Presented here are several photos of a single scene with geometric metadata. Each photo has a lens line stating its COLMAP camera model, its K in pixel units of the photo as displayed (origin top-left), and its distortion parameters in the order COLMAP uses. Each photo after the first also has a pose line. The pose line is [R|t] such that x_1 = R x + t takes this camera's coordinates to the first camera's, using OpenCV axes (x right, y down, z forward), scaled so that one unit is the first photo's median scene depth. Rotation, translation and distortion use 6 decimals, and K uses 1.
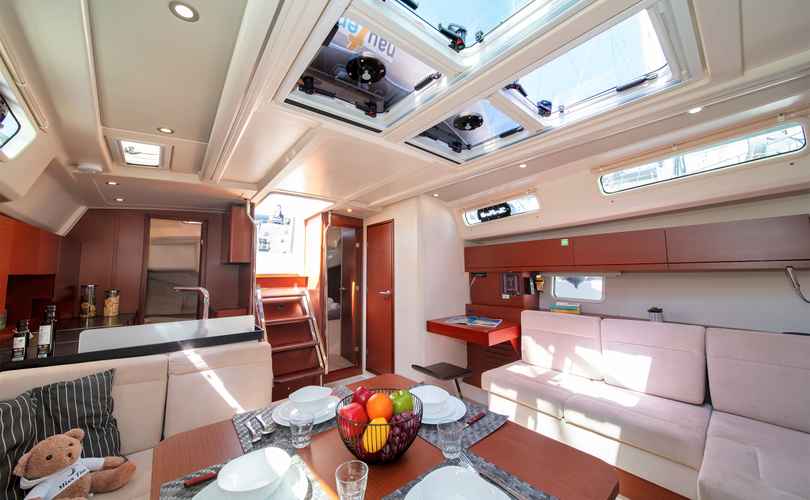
lens RADIAL K [[282.8, 0, 404.9], [0, 282.8, 249.3], [0, 0, 1]] dist [0.000153, -0.000054]
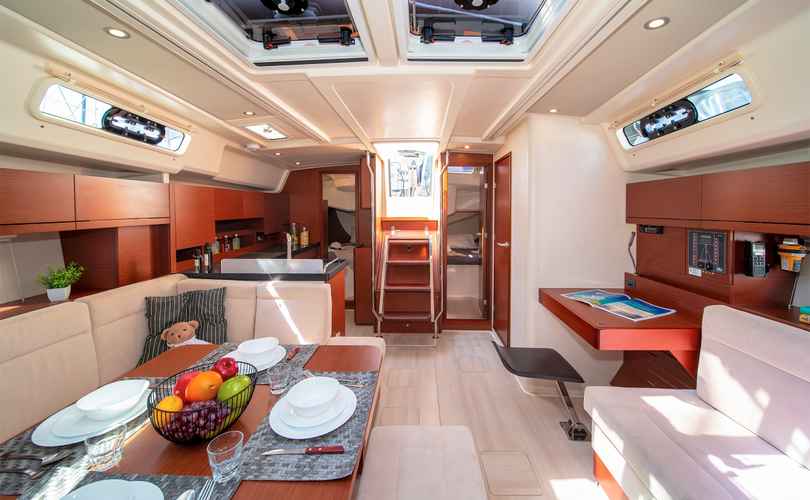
lens RADIAL K [[293.2, 0, 408.9], [0, 293.2, 216.6], [0, 0, 1]] dist [0.000970, -0.000292]
pose [[0.757394, 0.025856, -0.652446, 0.322728], [0.047567, 0.994376, 0.094625, -0.022781], [0.651223, -0.102704, 0.751905, 0.227844]]
